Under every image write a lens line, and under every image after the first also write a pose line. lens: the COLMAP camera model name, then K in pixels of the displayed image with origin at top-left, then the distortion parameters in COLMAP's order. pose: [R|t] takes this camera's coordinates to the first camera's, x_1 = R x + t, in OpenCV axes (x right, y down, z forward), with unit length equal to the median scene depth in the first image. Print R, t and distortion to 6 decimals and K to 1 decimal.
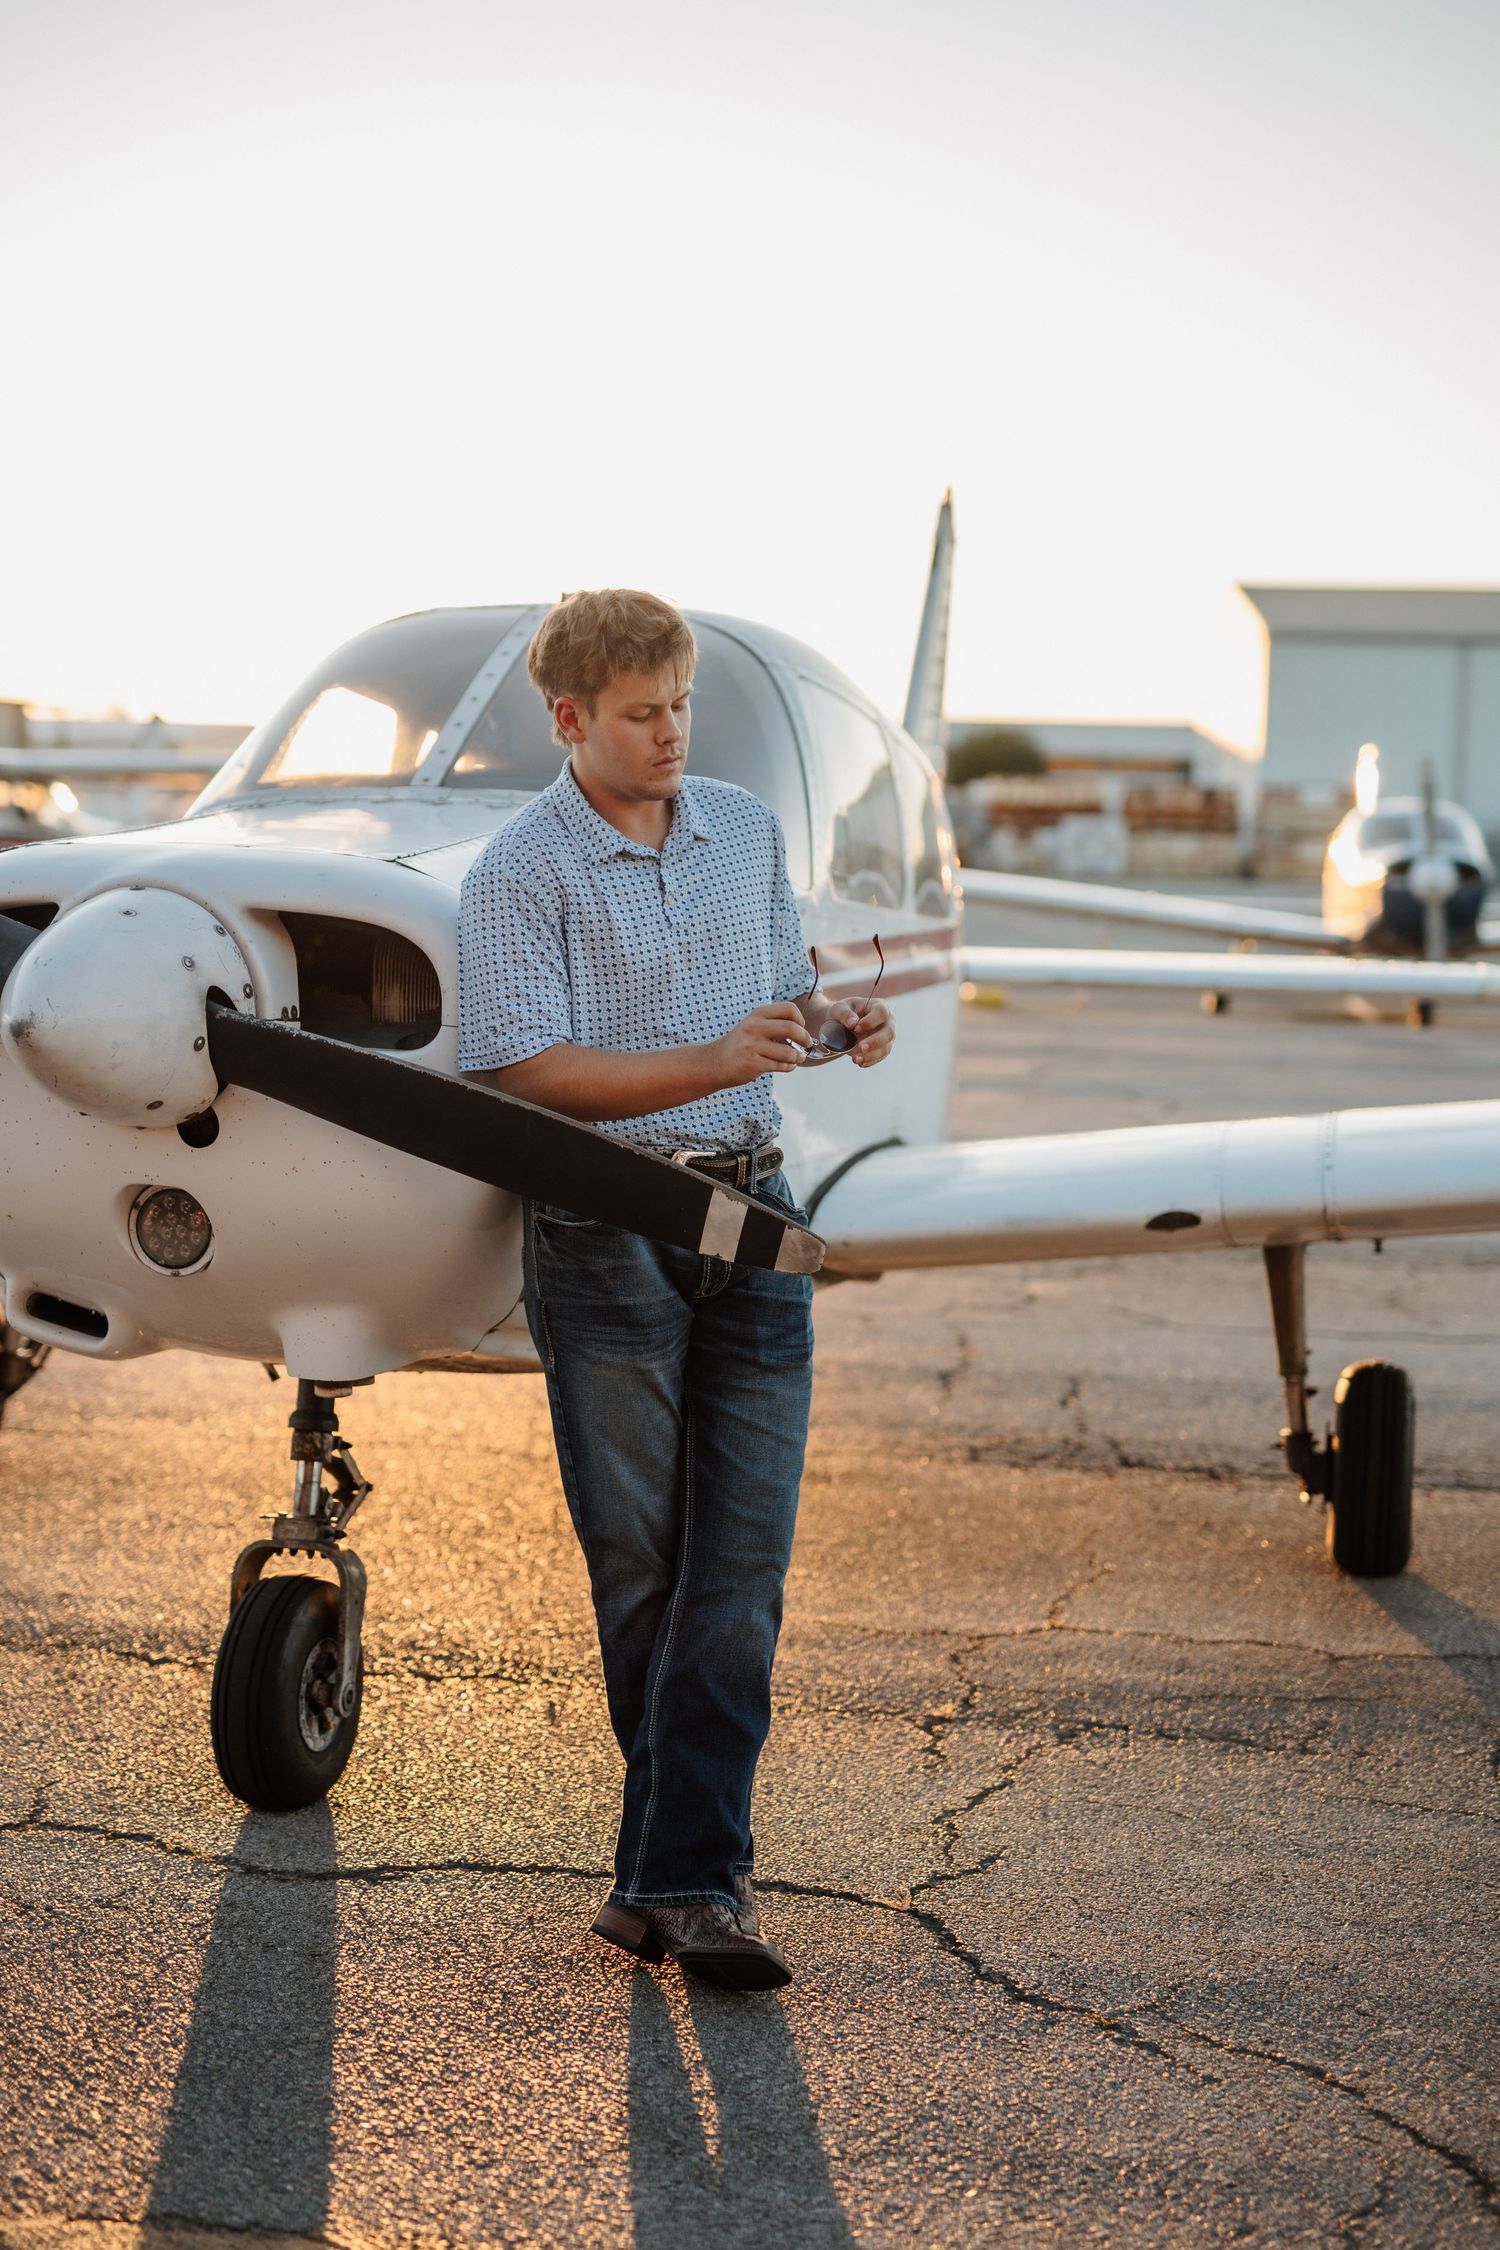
lens RADIAL K [[3188.2, 0, 746.8], [0, 3188.2, 1065.9], [0, 0, 1]] dist [-0.001641, -0.017615]
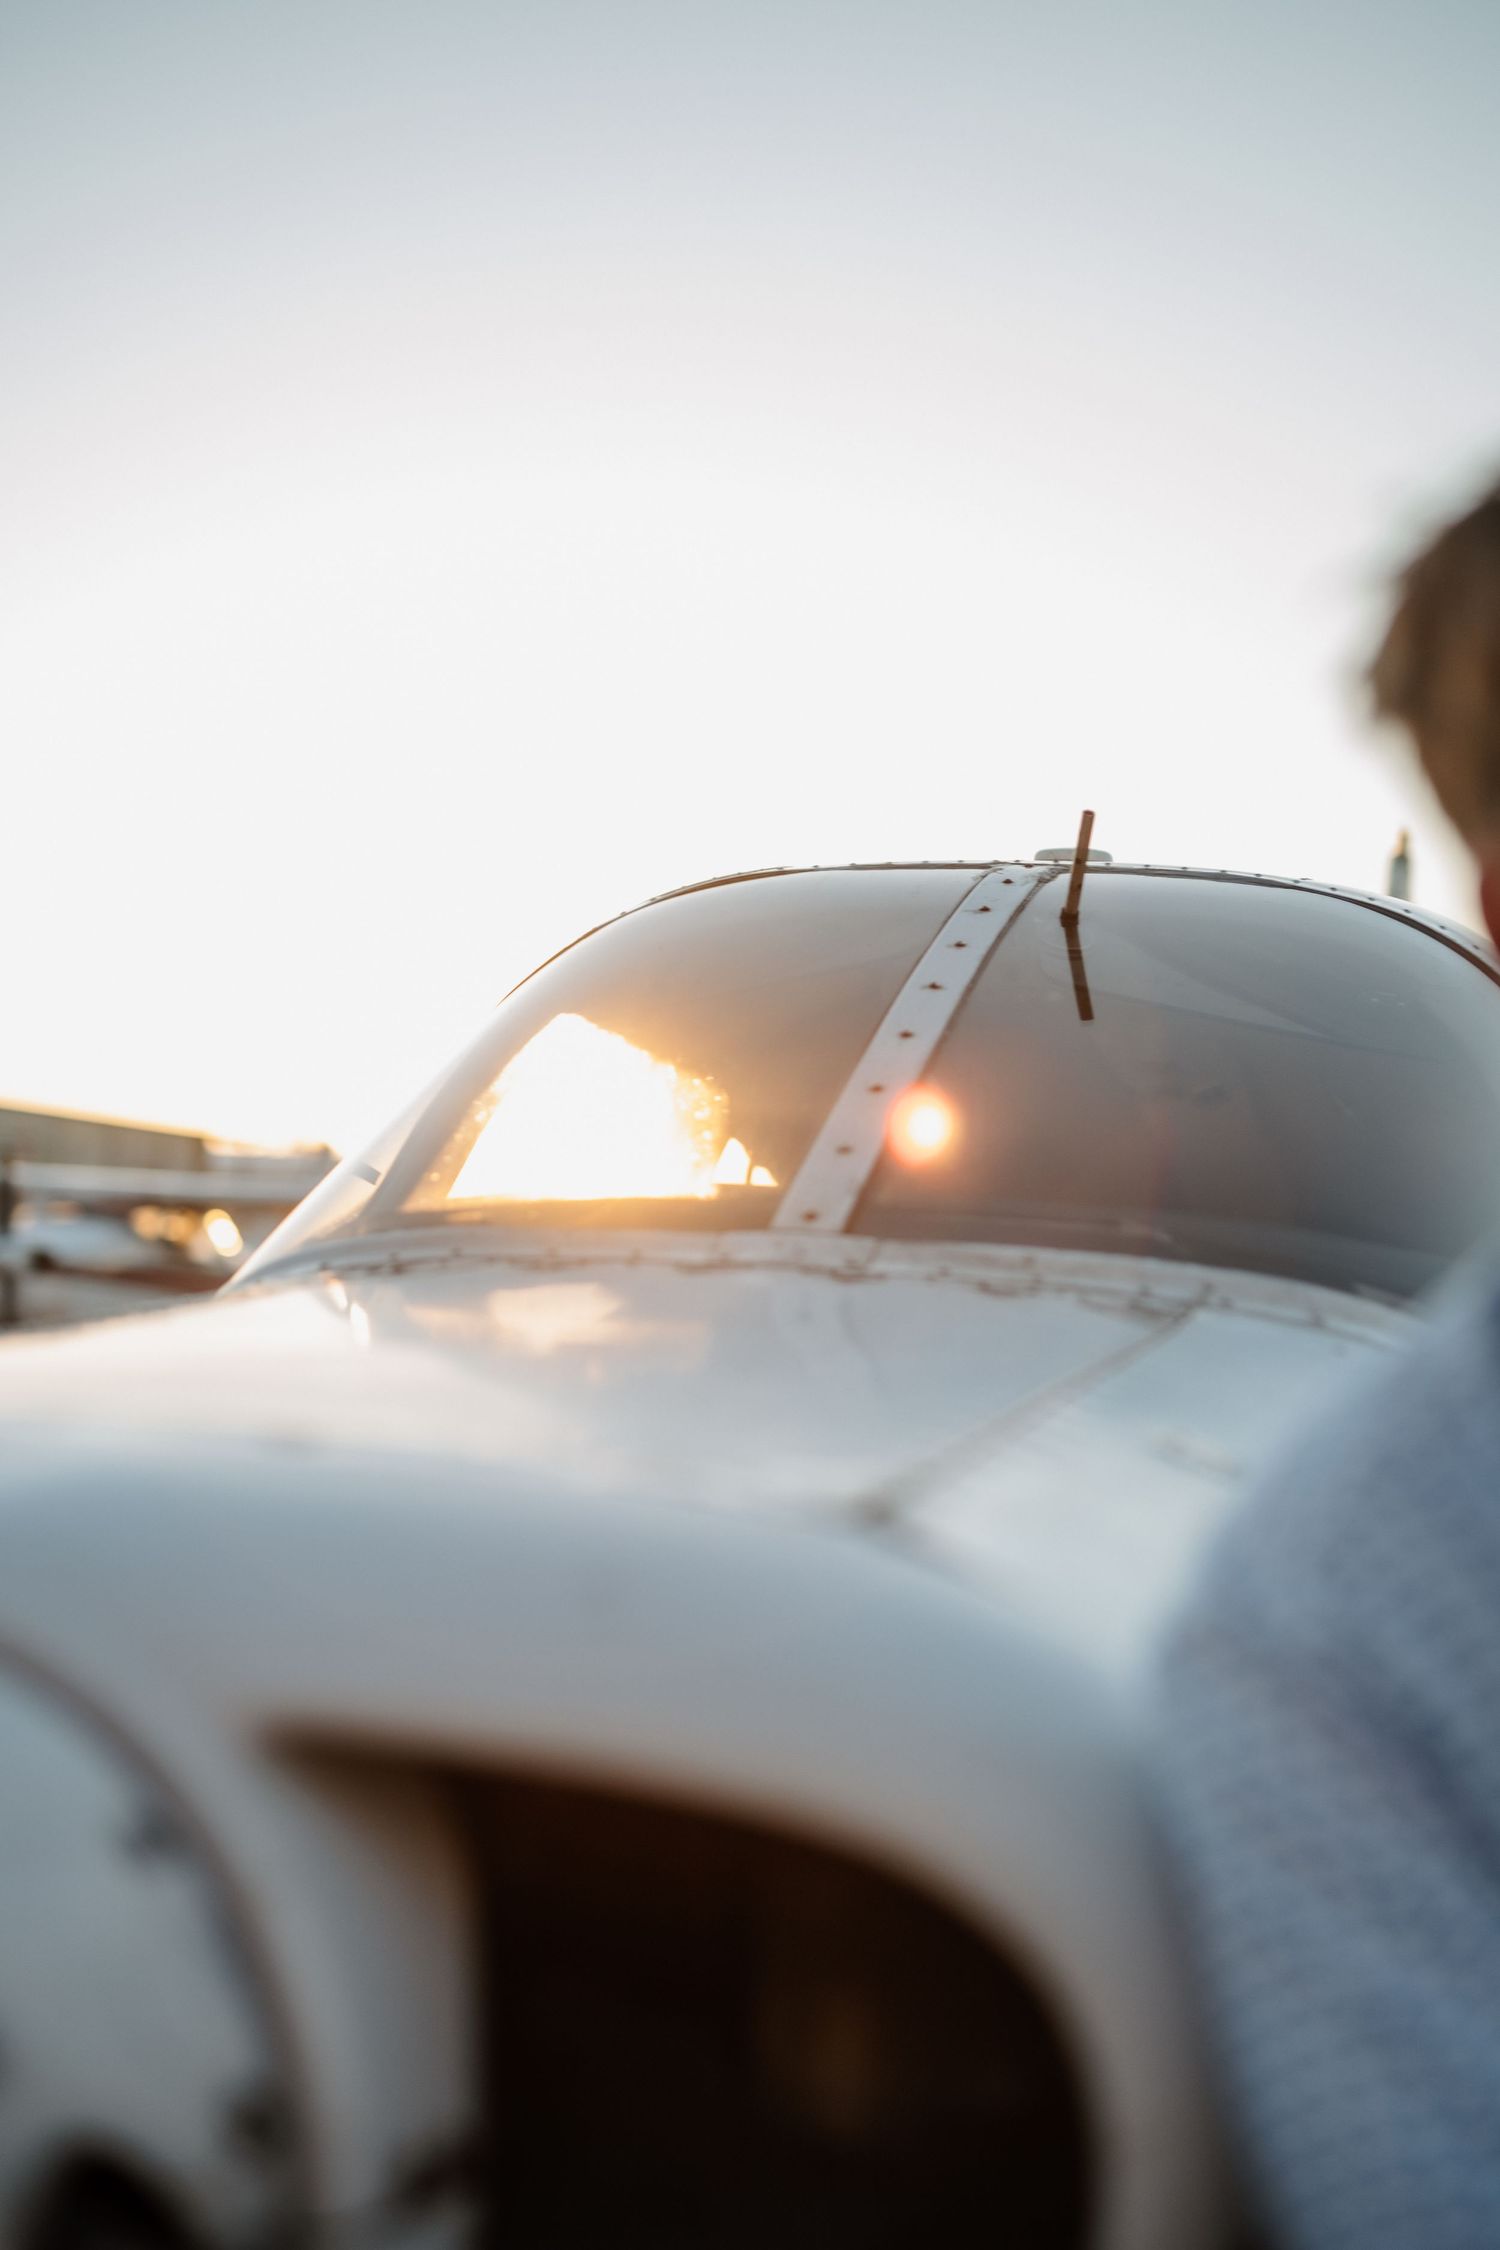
lens RADIAL K [[3163.2, 0, 756.6], [0, 3163.2, 879.2], [0, 0, 1]] dist [0.004727, -0.027570]
pose [[0.998266, 0.023123, -0.054134, -0.087733], [-0.033393, 0.979775, -0.197298, -0.052720], [0.048477, 0.198764, 0.978848, 0.605091]]
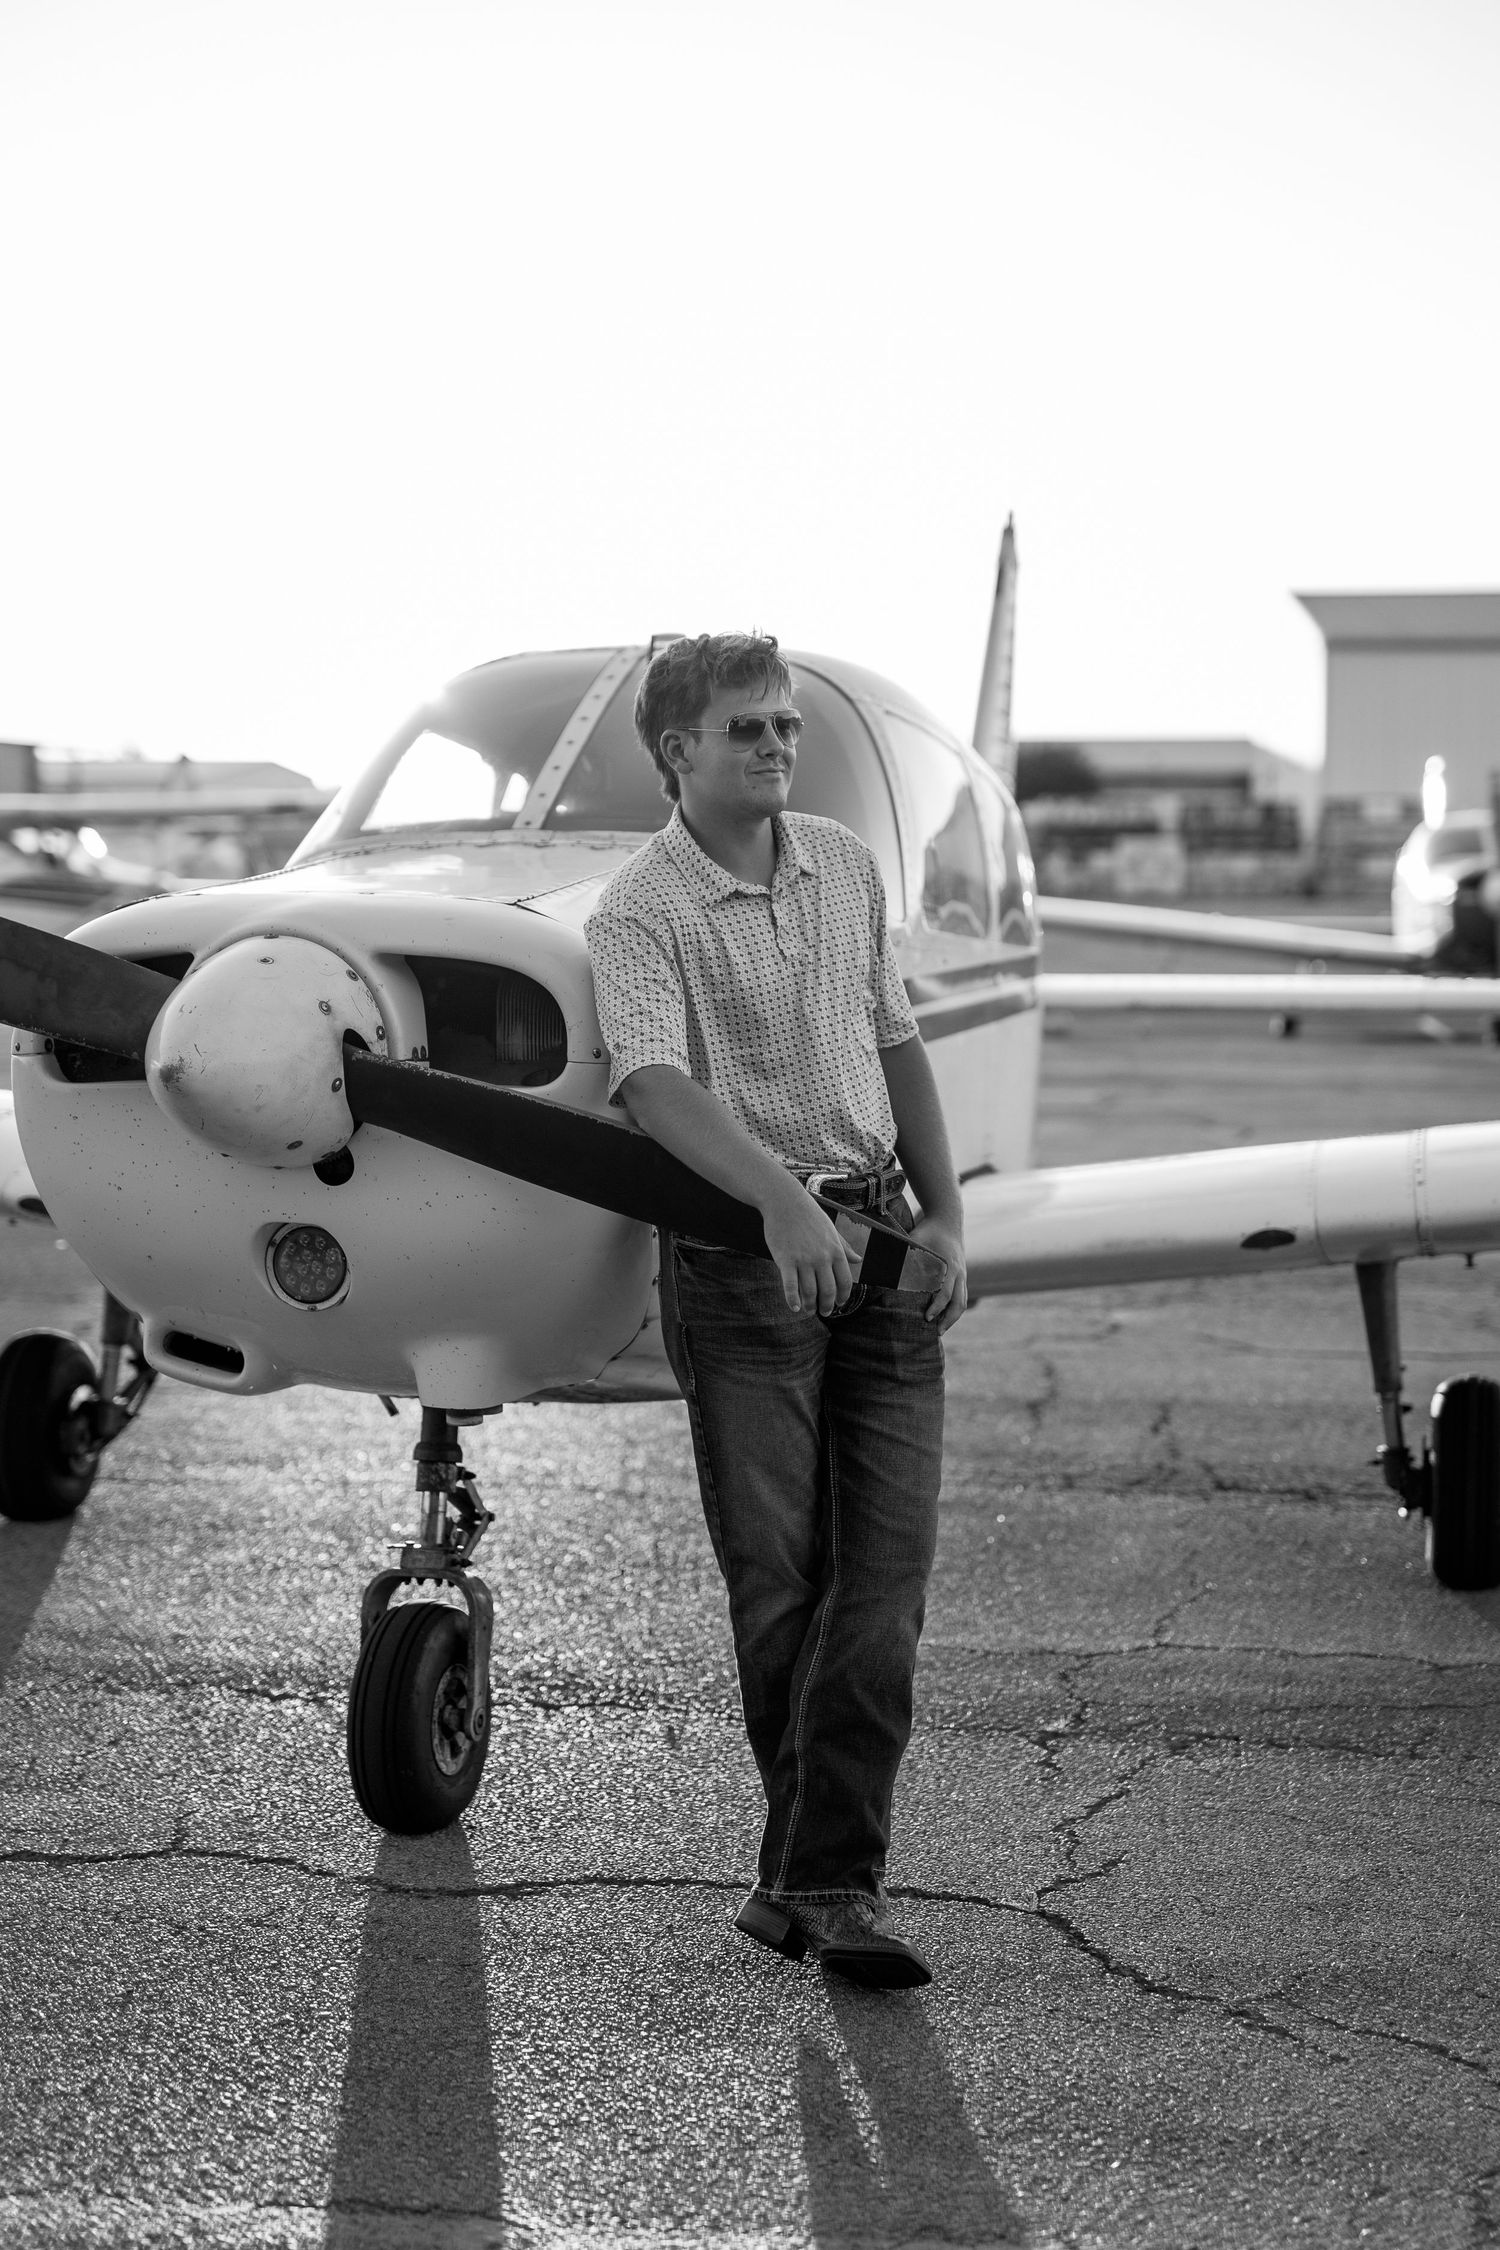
lens RADIAL K [[3322.9, 0, 781.8], [0, 3322.9, 1065.5], [0, 0, 1]] dist [0.005812, -0.076938]
pose [[0.999719, -0.023552, -0.002703, -0.018413], [0.023519, 0.999656, -0.011582, 0.002100], [0.002974, 0.011516, 0.999929, -0.063343]]
